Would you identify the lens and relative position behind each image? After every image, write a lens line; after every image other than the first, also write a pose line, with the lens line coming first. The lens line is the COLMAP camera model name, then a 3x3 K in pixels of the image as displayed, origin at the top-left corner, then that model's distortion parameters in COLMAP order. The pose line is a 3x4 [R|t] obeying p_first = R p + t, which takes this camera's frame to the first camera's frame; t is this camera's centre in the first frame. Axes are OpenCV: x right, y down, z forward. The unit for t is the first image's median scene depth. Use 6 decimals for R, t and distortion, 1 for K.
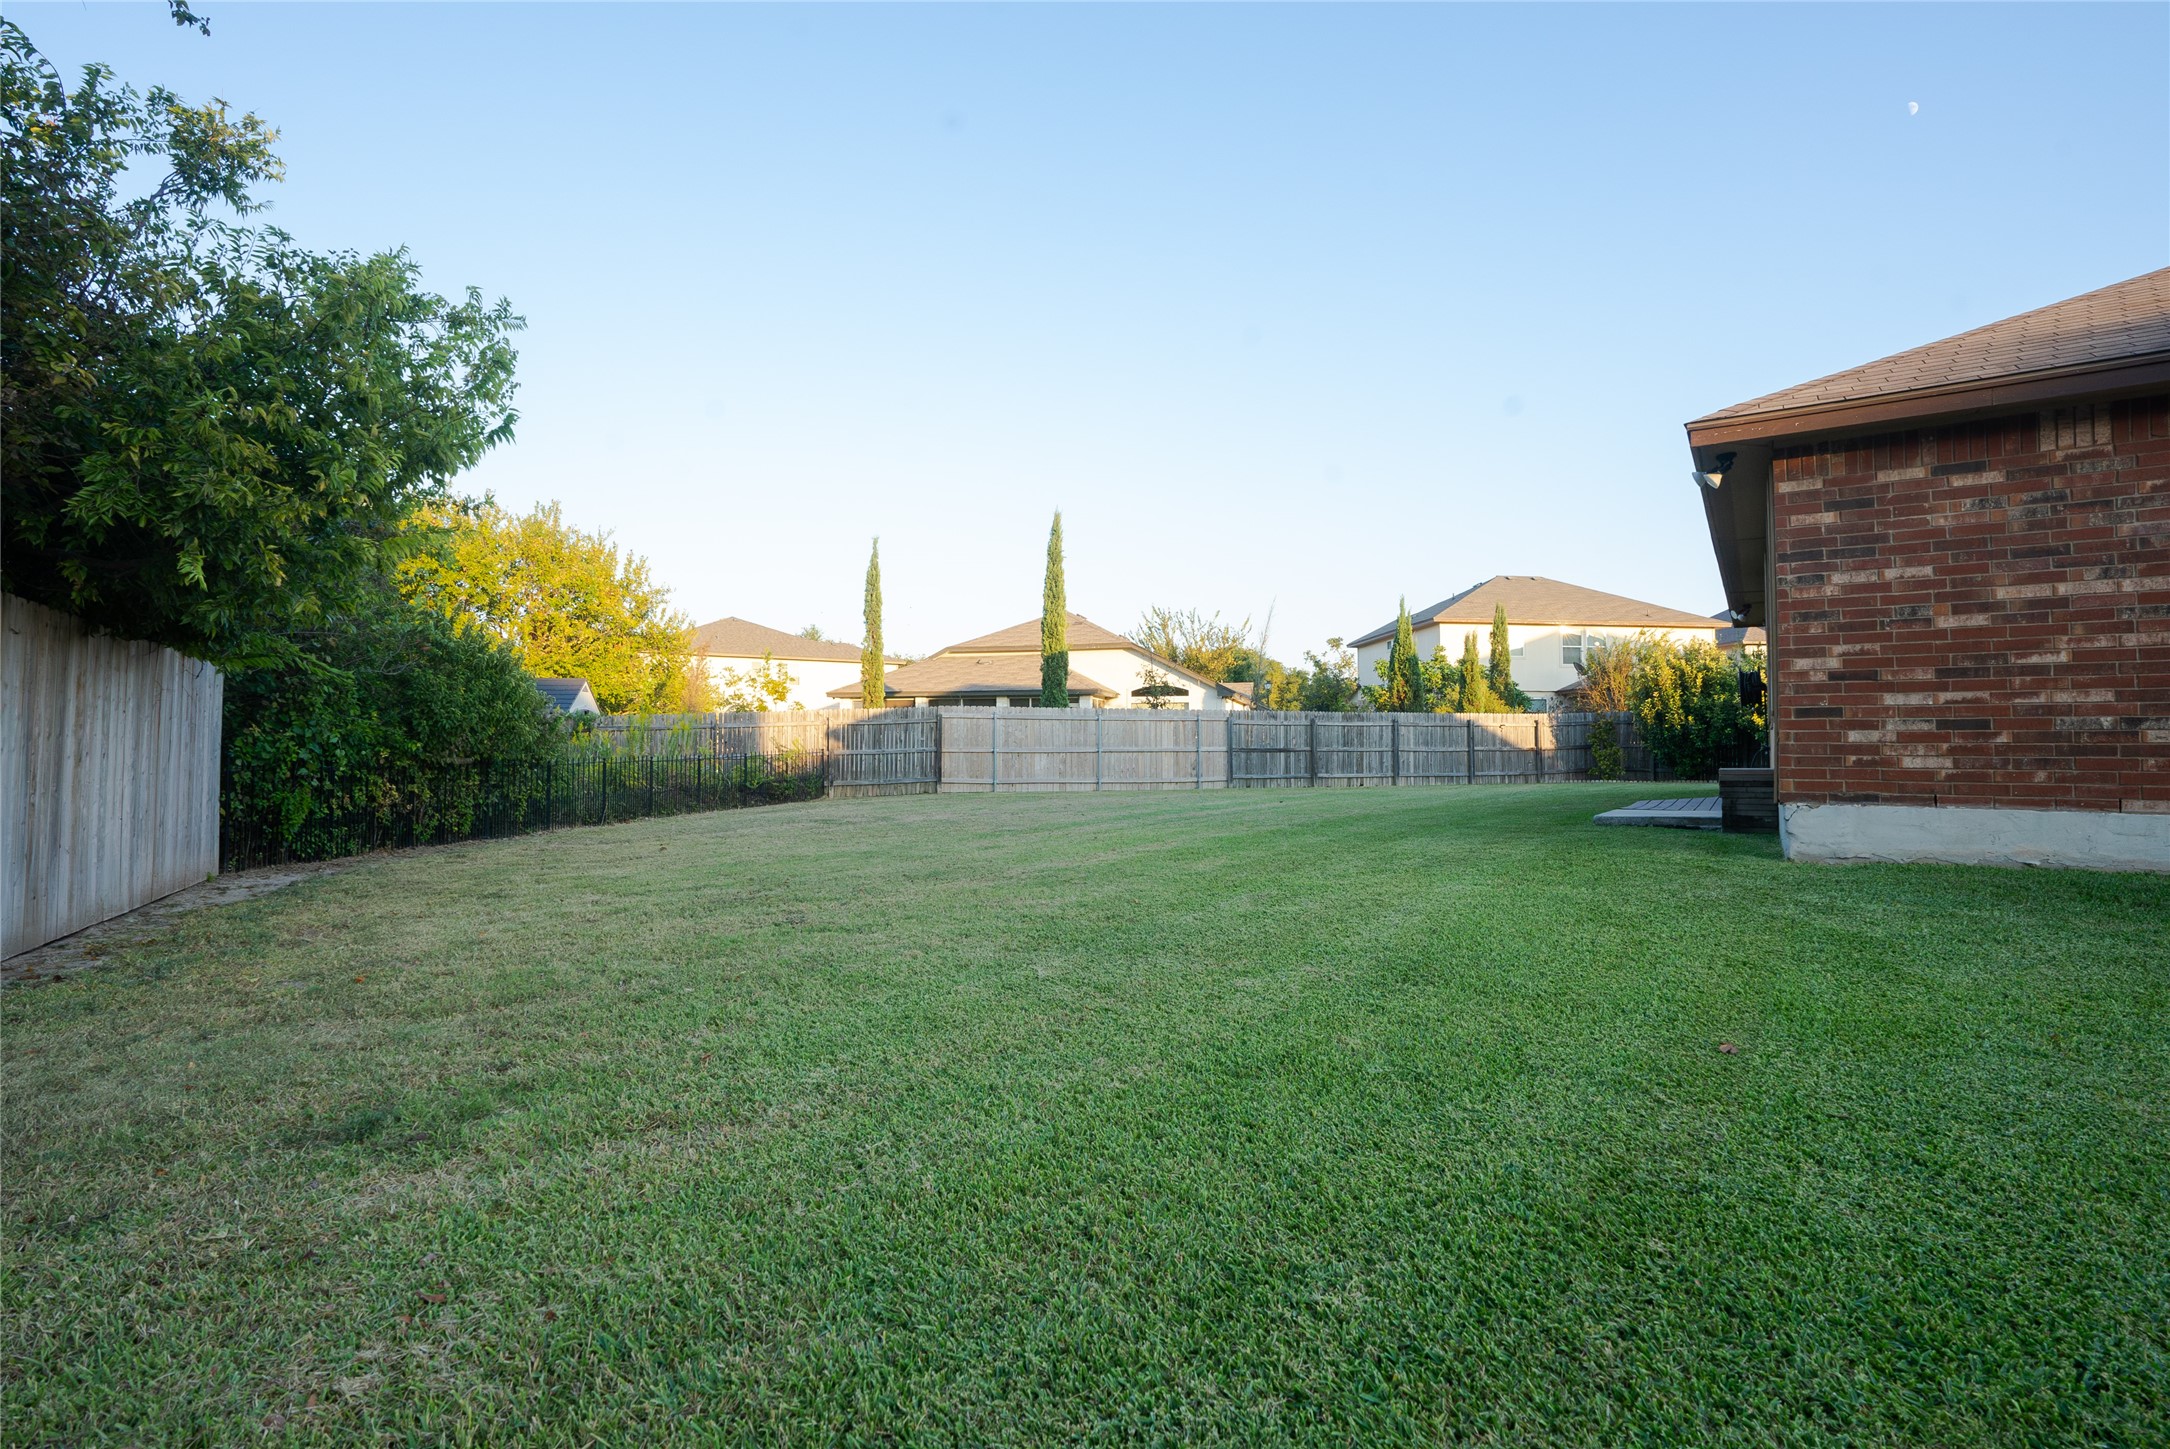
lens RADIAL K [[1002.5, 0, 1085.0], [0, 1002.5, 724.5], [0, 0, 1]] dist [-0.072214, 0.027922]
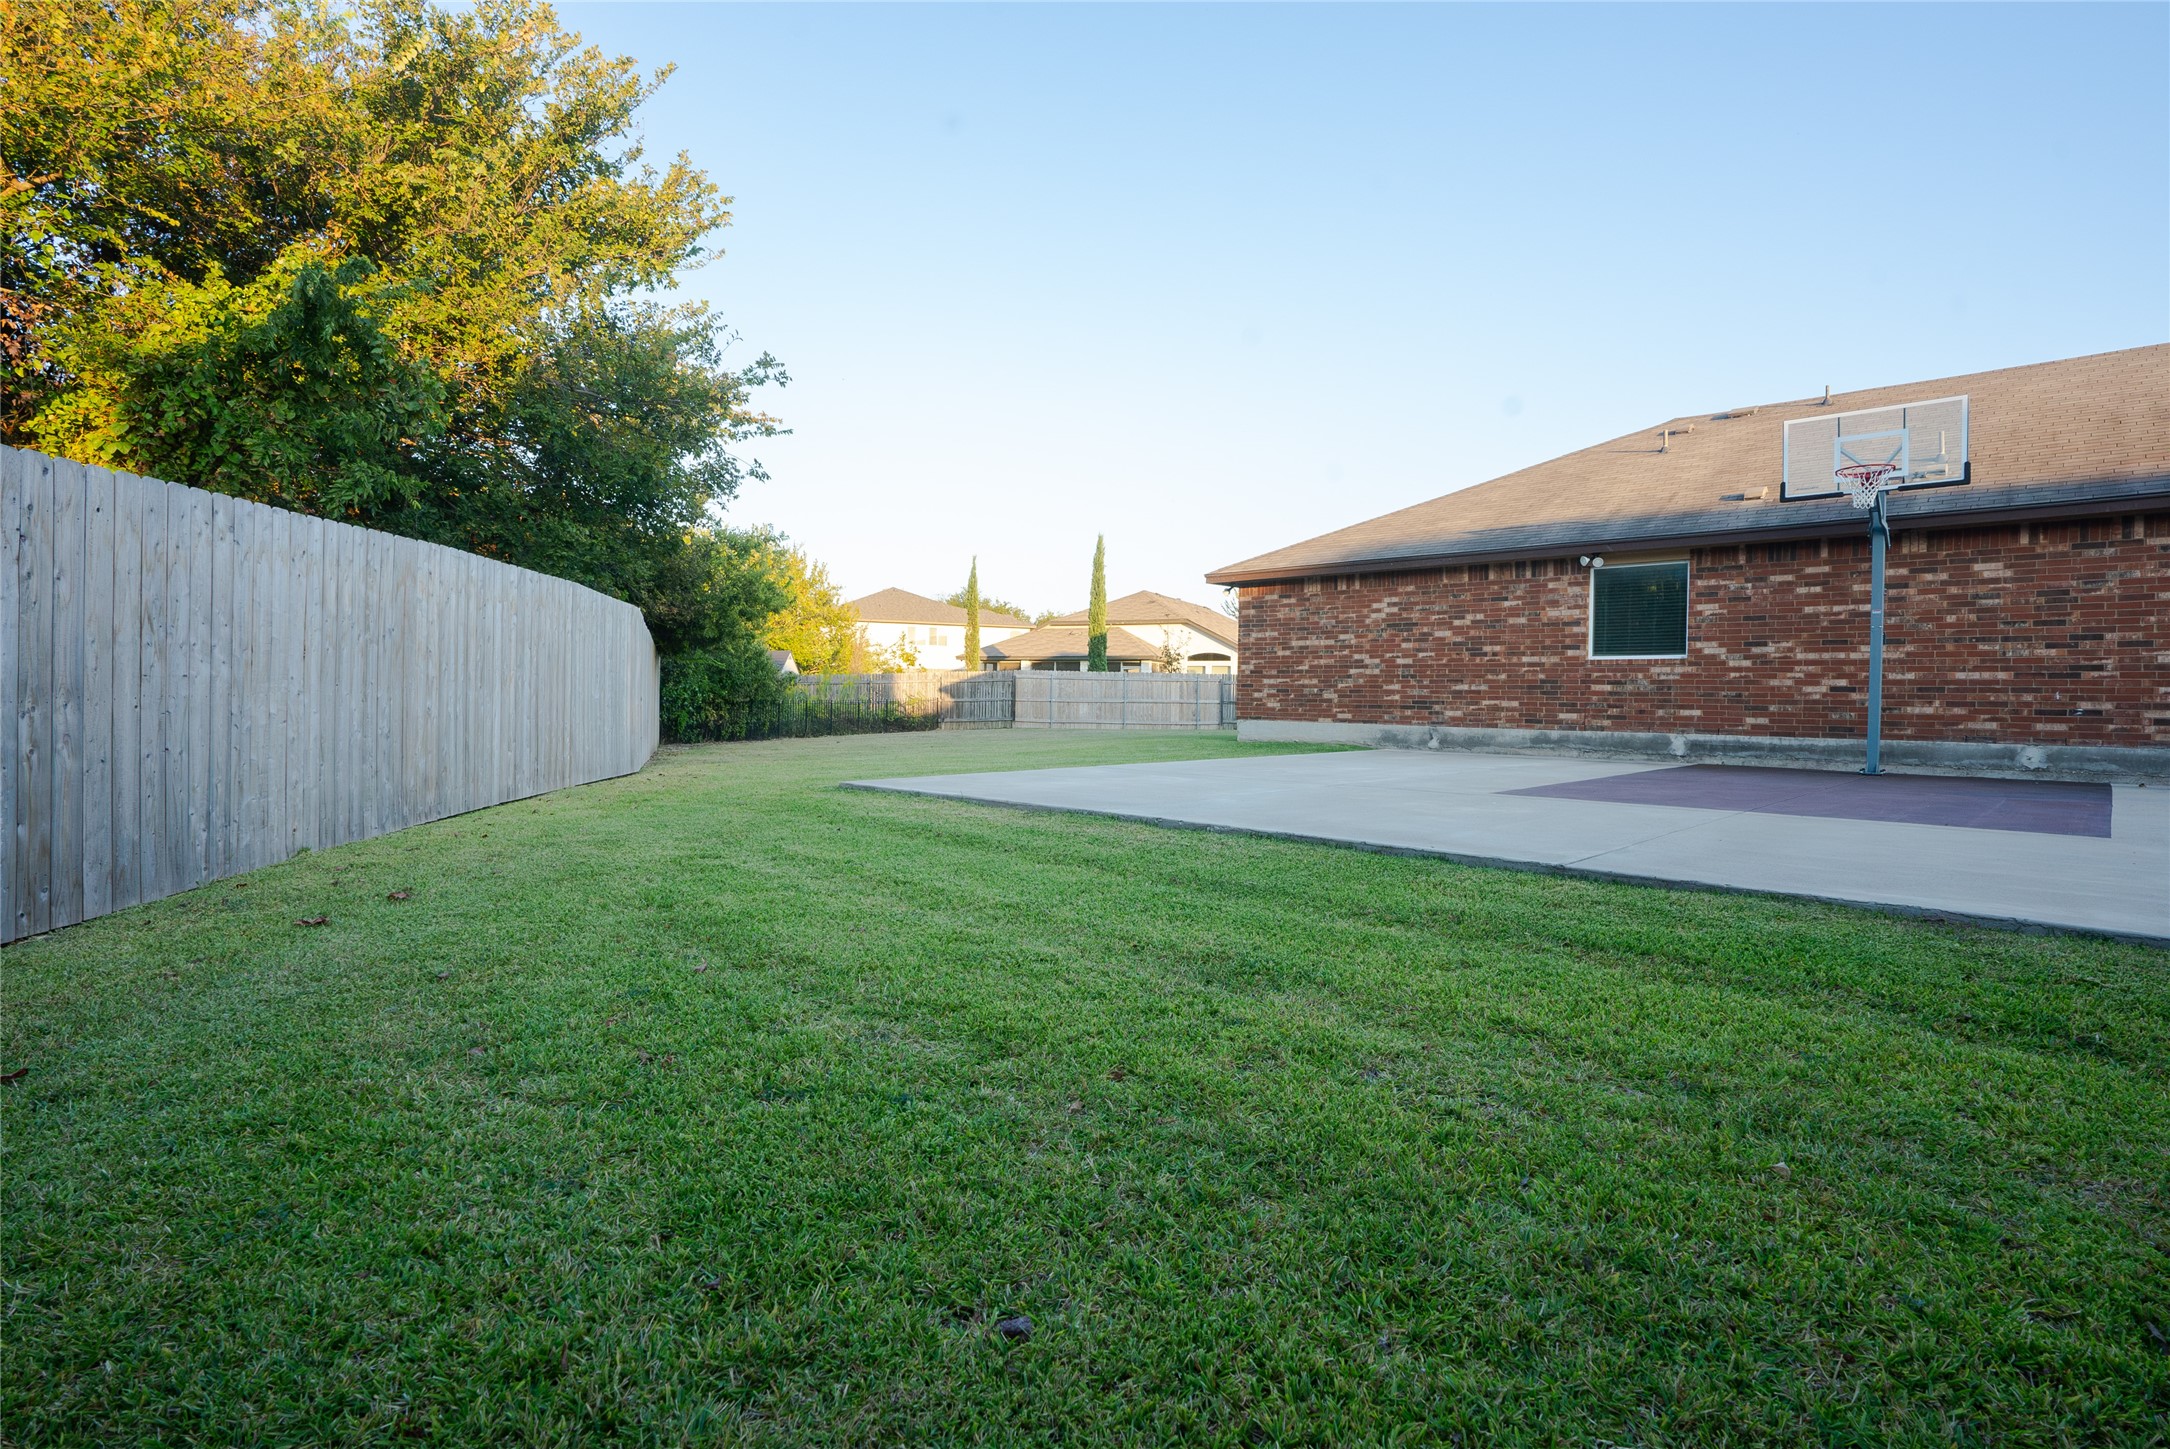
lens RADIAL K [[1115.1, 0, 1084.4], [0, 1115.1, 713.3], [0, 0, 1]] dist [-0.001037, 0.002146]
pose [[0.983105, 0.014980, -0.182427, 0.890221], [-0.009115, 0.999416, 0.032941, -0.033492], [0.182814, -0.030722, 0.982667, -2.112209]]
